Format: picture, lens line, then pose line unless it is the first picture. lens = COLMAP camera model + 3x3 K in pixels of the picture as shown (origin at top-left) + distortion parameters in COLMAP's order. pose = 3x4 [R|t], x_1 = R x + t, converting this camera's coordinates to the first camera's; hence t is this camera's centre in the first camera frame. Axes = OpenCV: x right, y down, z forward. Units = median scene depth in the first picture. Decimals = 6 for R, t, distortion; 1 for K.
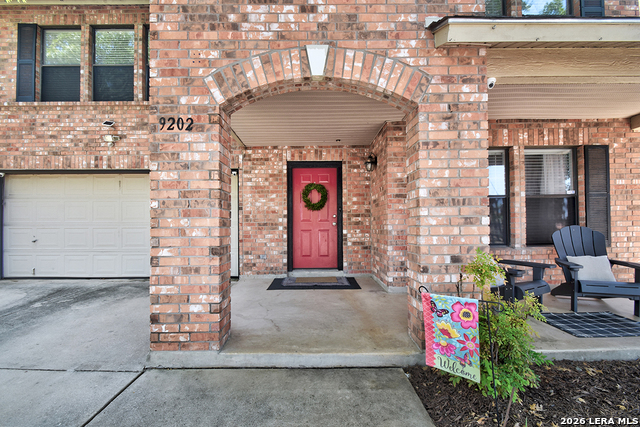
lens RADIAL K [[288.7, 0, 318.7], [0, 288.7, 215.1], [0, 0, 1]] dist [0.011658, -0.007694]
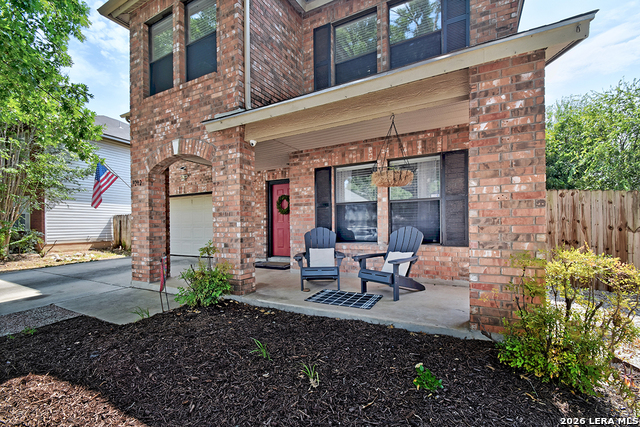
lens RADIAL K [[288.7, 0, 319.9], [0, 288.7, 215.6], [0, 0, 1]] dist [0.011658, -0.007694]
pose [[0.873890, -0.017093, -0.485823, 1.045623], [0.021875, 0.999752, 0.004174, -0.017886], [0.485632, -0.014275, 0.874047, -0.172451]]
